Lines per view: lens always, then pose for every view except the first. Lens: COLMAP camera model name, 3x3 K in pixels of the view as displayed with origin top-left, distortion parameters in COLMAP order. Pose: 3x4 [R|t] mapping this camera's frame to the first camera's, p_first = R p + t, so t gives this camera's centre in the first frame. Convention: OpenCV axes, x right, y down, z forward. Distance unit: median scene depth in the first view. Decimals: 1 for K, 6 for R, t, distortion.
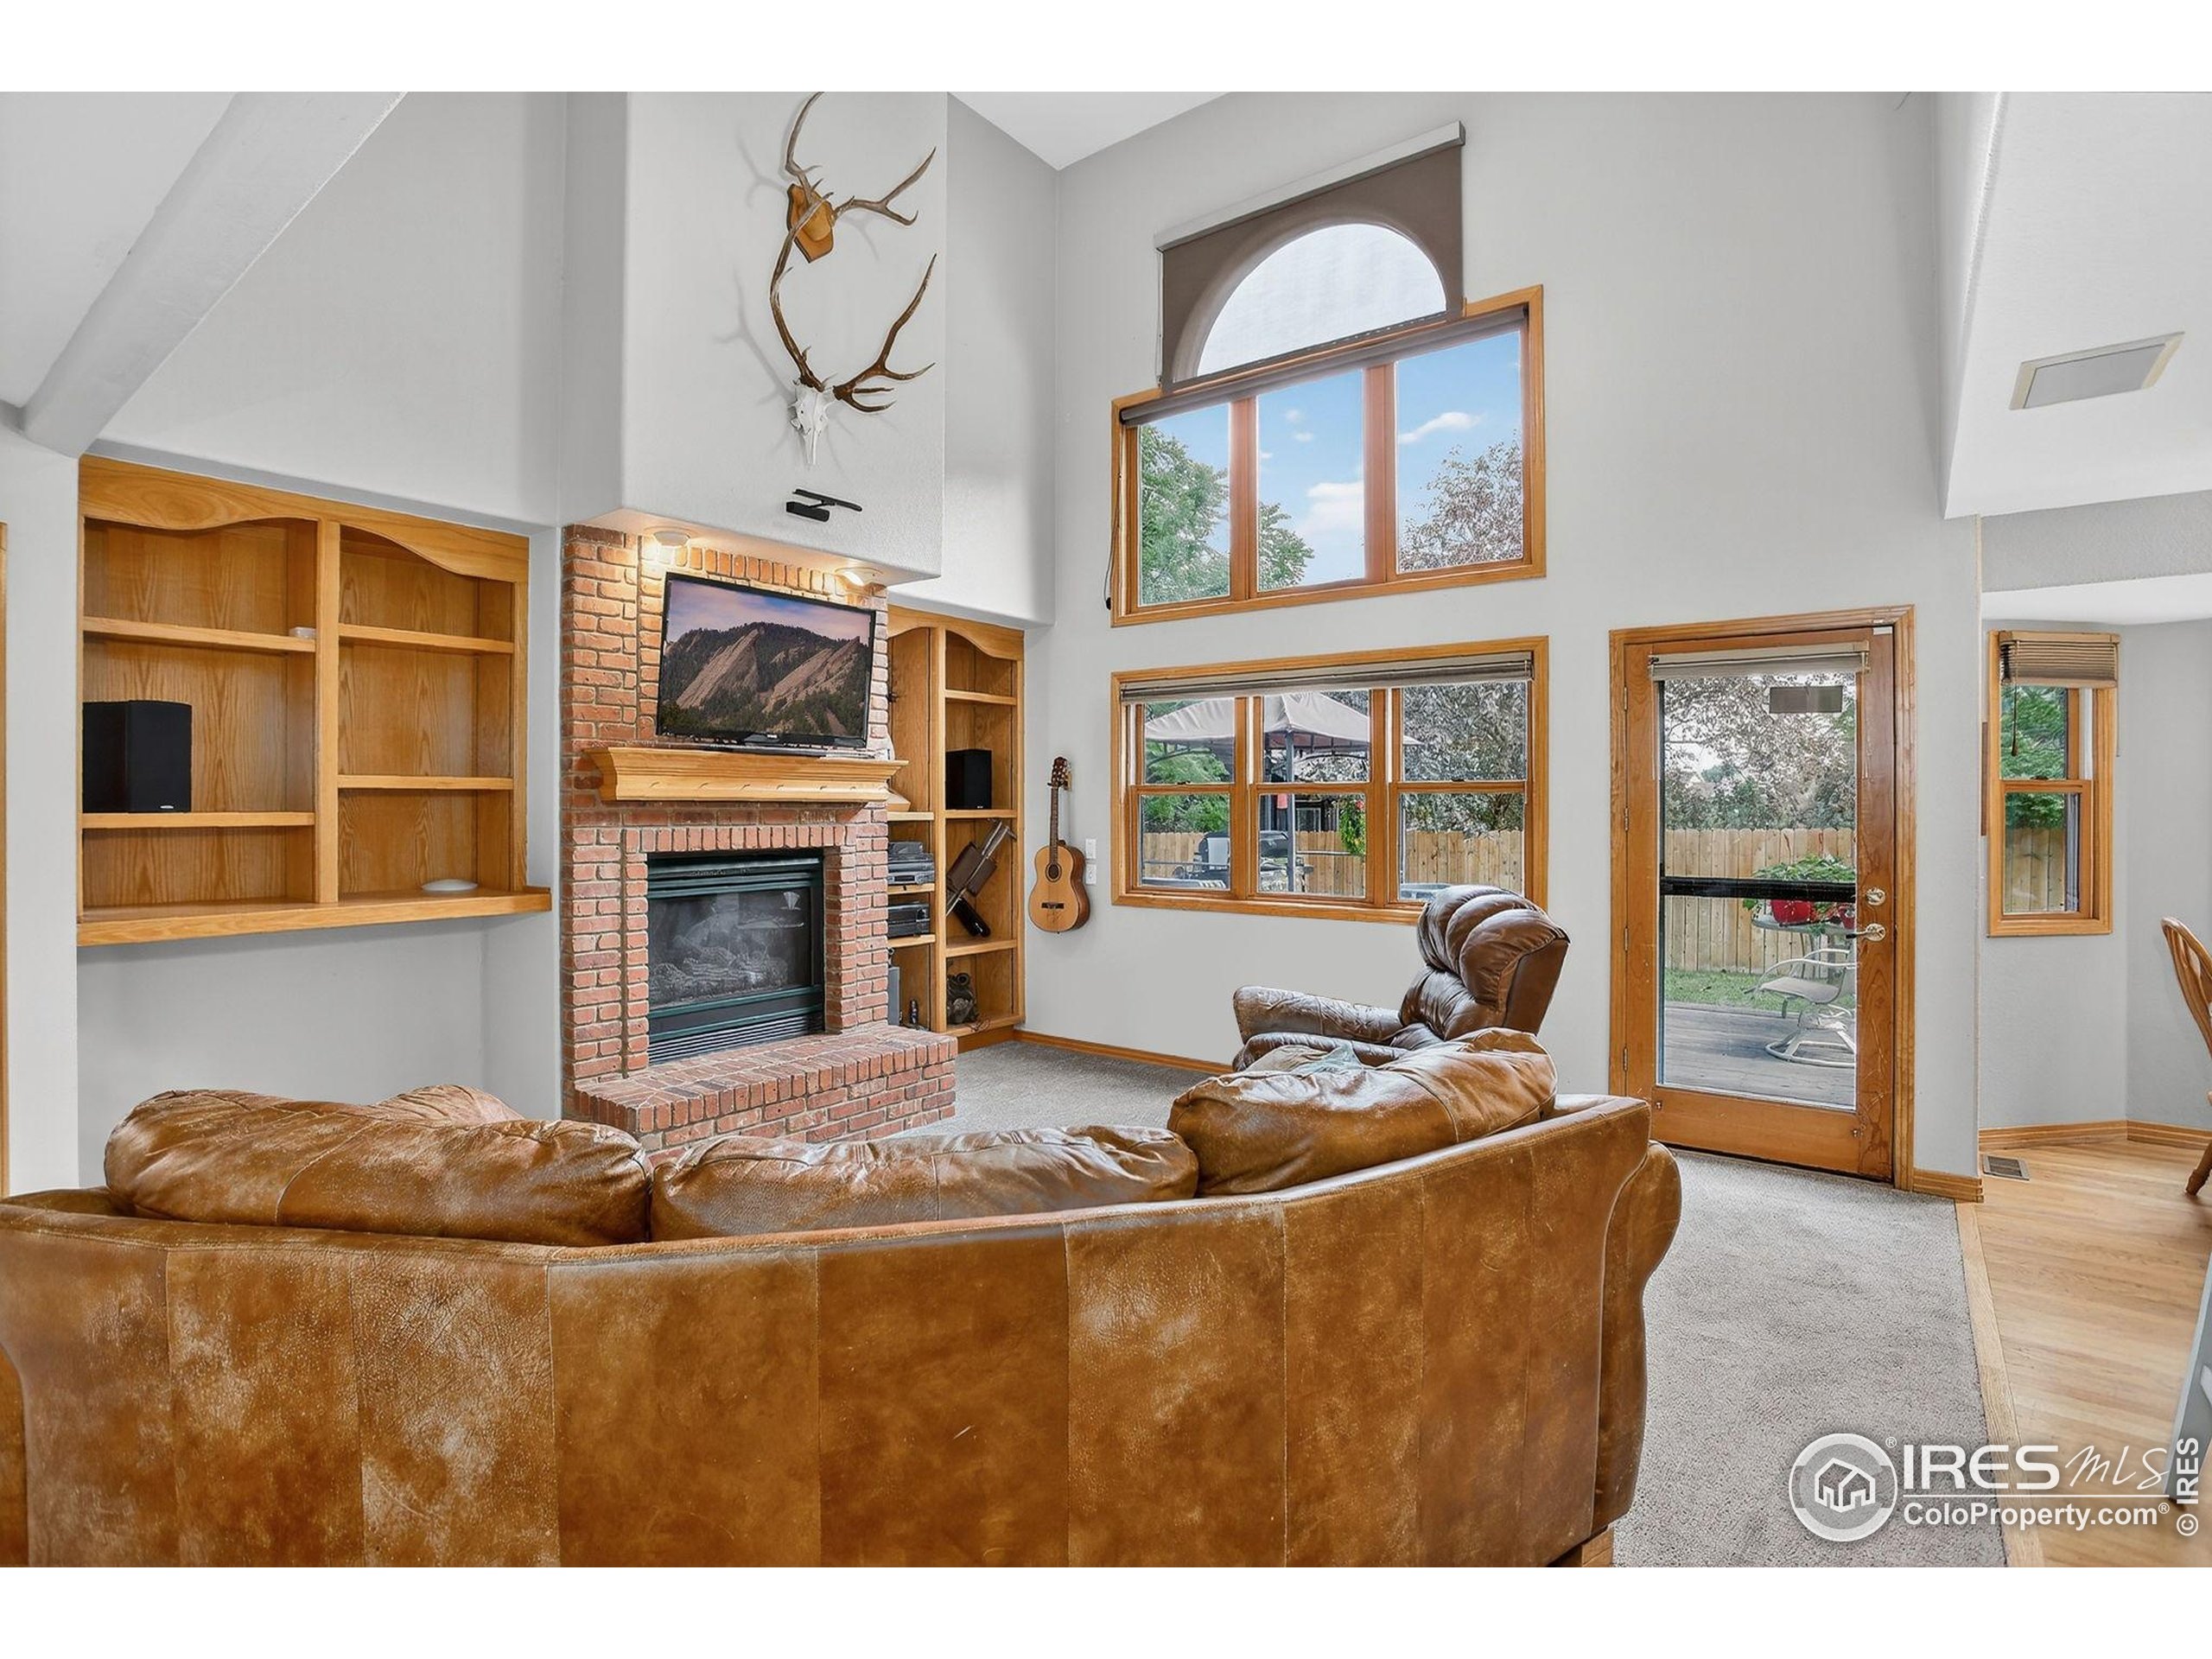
lens RADIAL K [[1081.5, 0, 1086.3], [0, 1081.5, 797.0], [0, 0, 1]] dist [-0.041479, 0.006689]
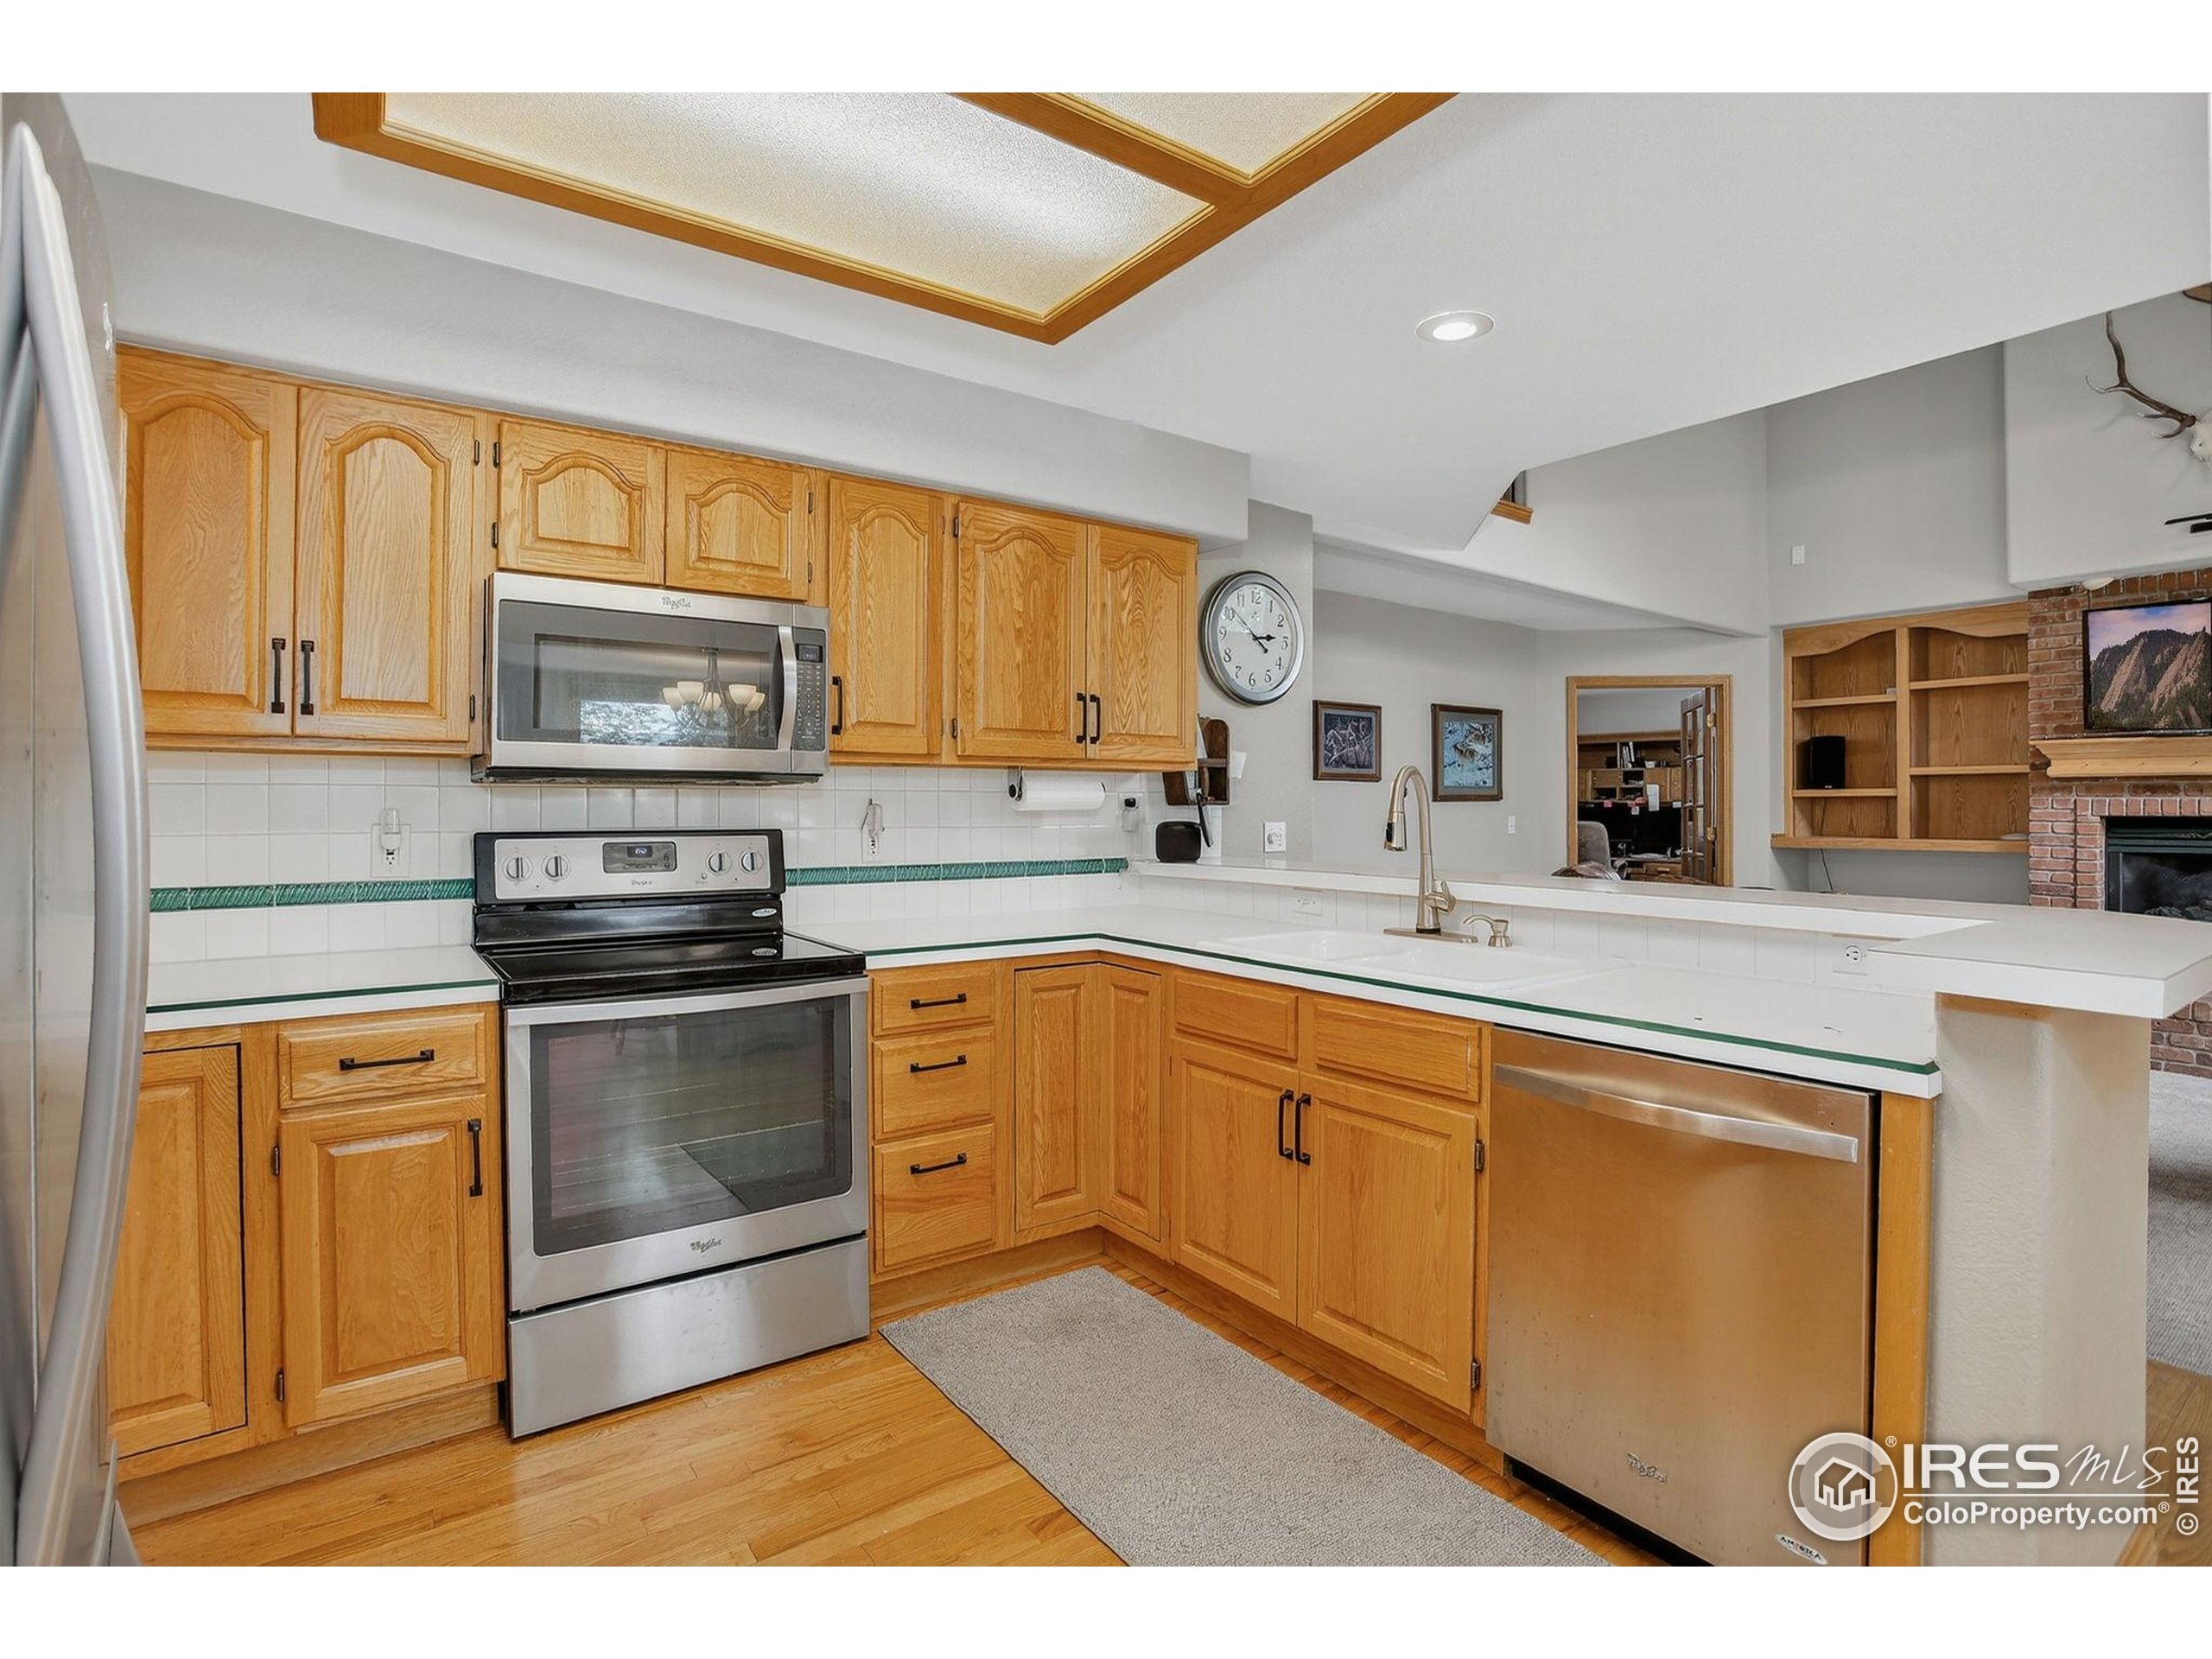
lens RADIAL K [[1081.5, 0, 1103.2], [0, 1081.5, 806.8], [0, 0, 1]] dist [-0.041479, 0.006689]
pose [[-0.273521, -0.003167, -0.961861, 1.168966], [0.001943, 0.999991, -0.003845, 0.041640], [0.961864, -0.002921, -0.273513, 0.147530]]
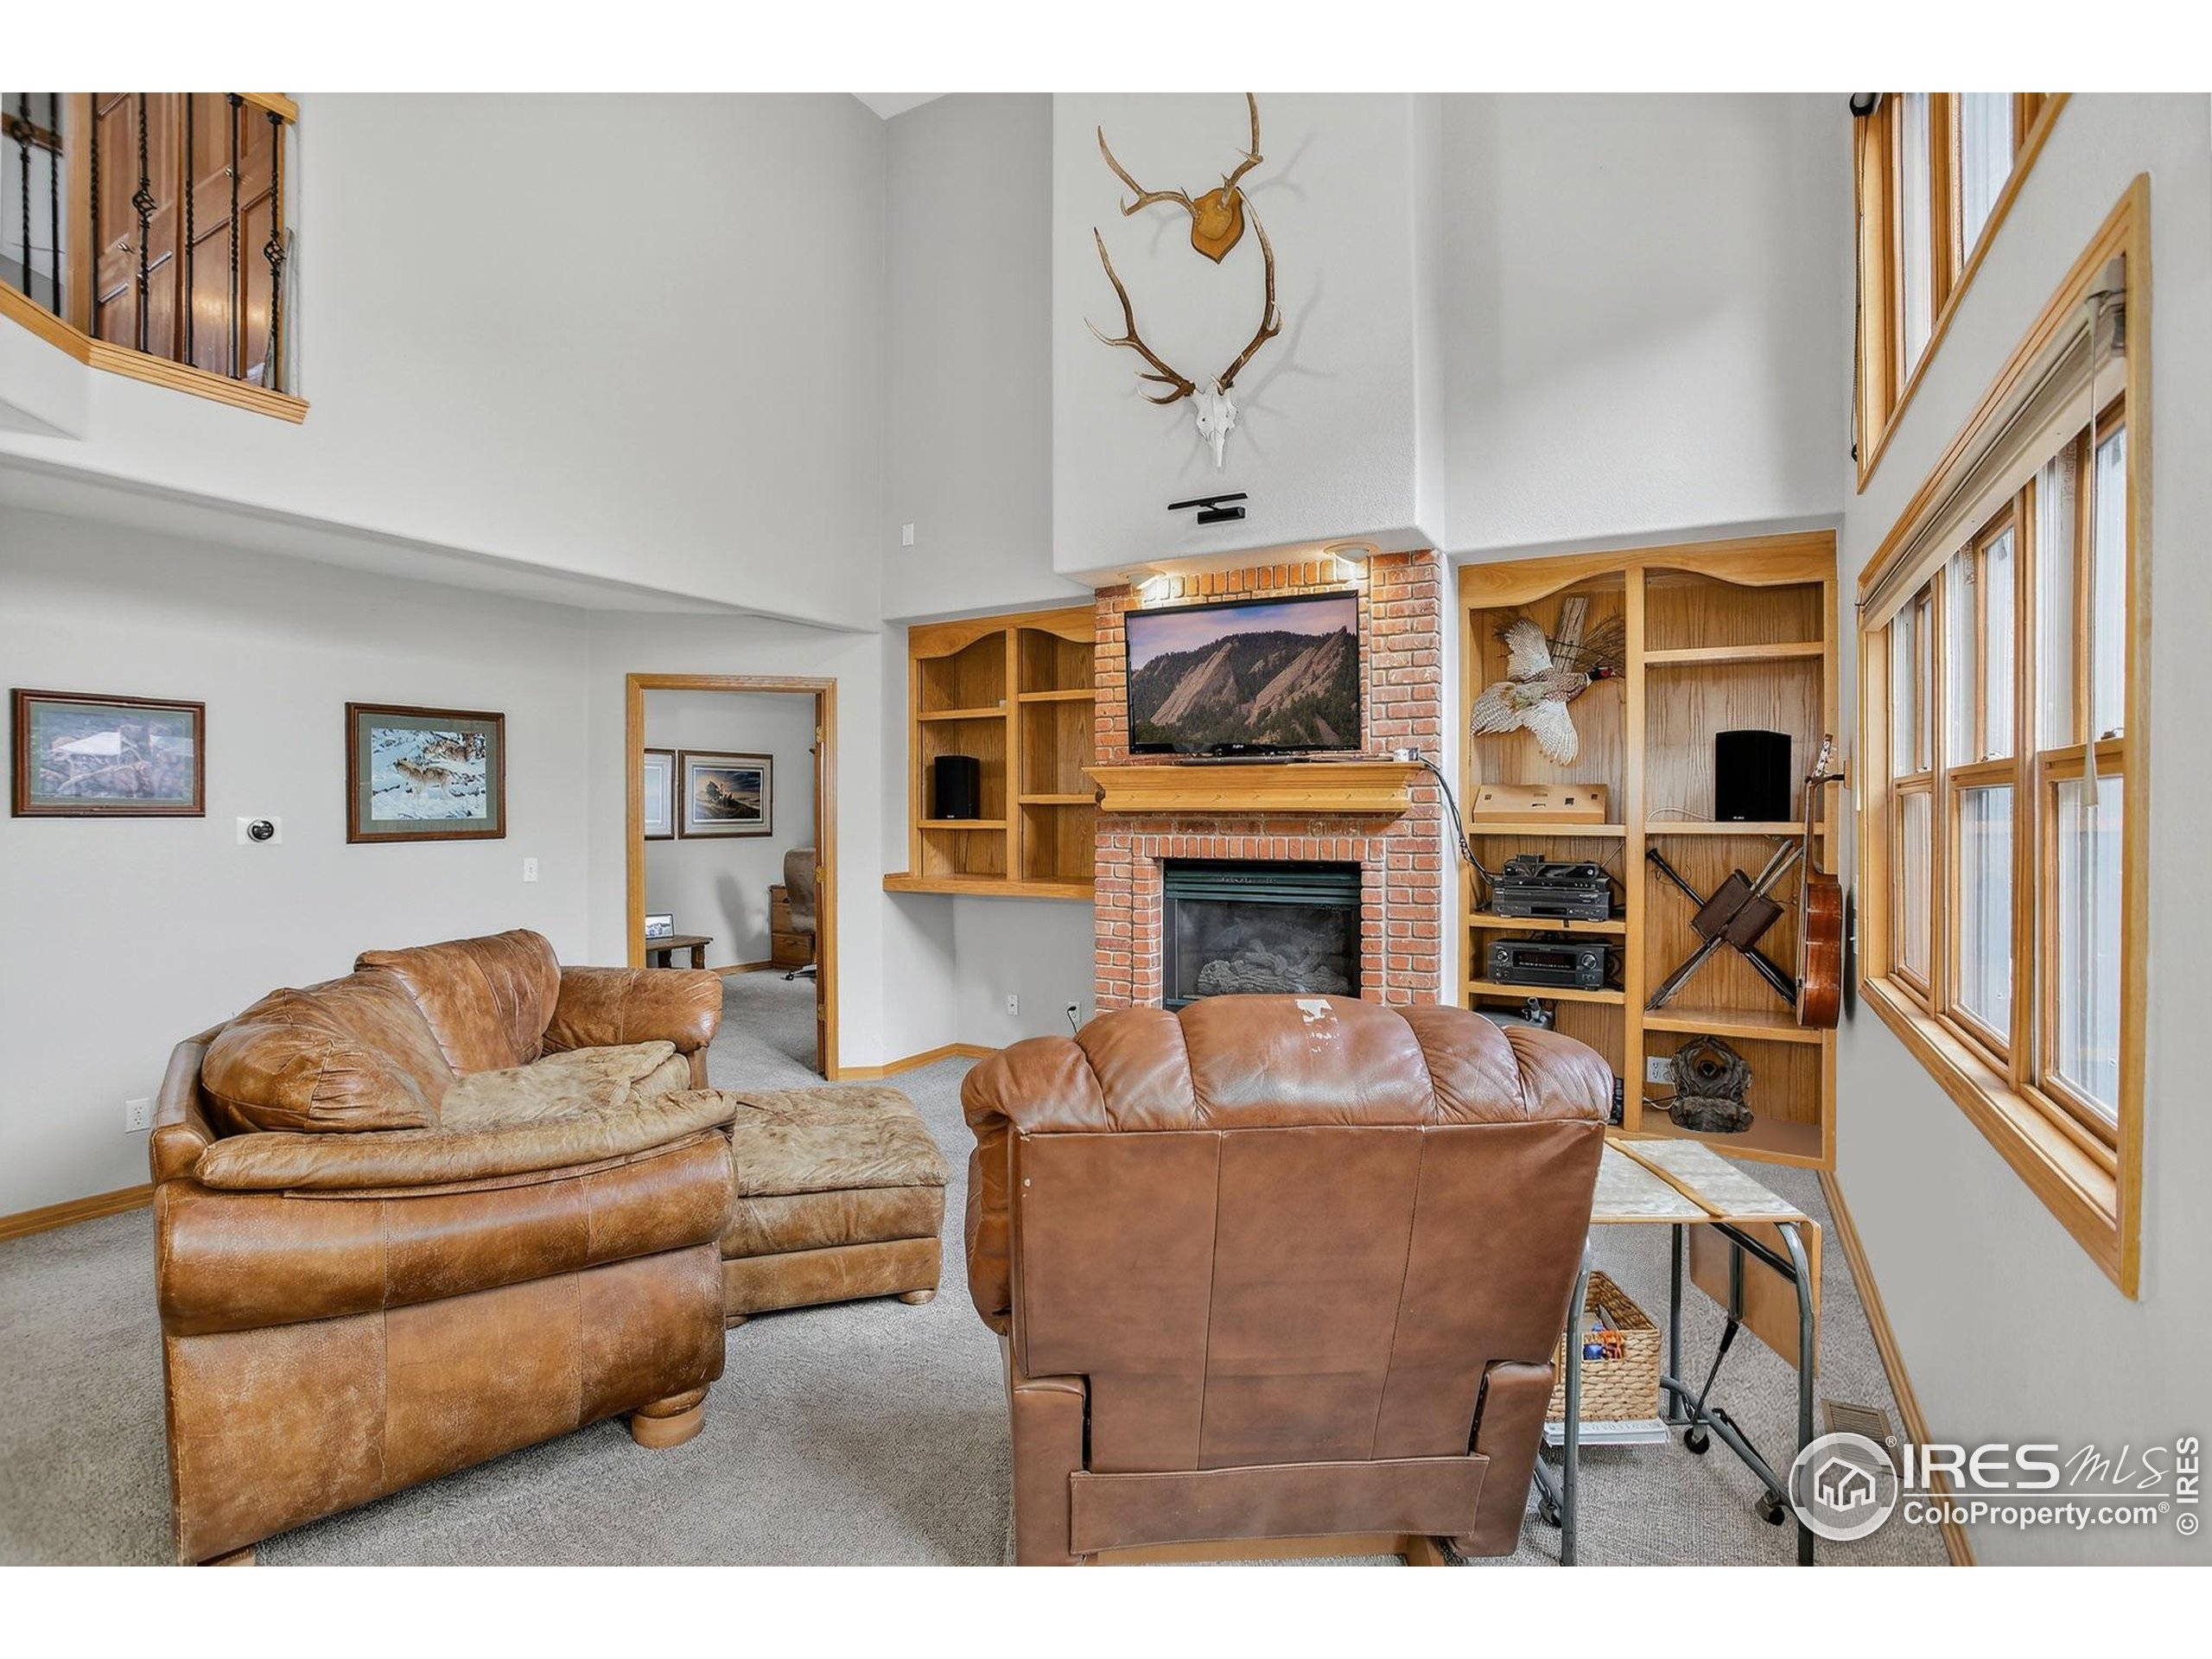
lens RADIAL K [[1081.5, 0, 1125.5], [0, 1081.5, 836.7], [0, 0, 1]] dist [-0.041479, 0.006689]
pose [[0.149587, 0.019497, -0.988556, 0.711611], [0.006381, 0.999766, 0.020683, 0.005940], [0.988728, -0.009402, 0.149427, 0.772274]]
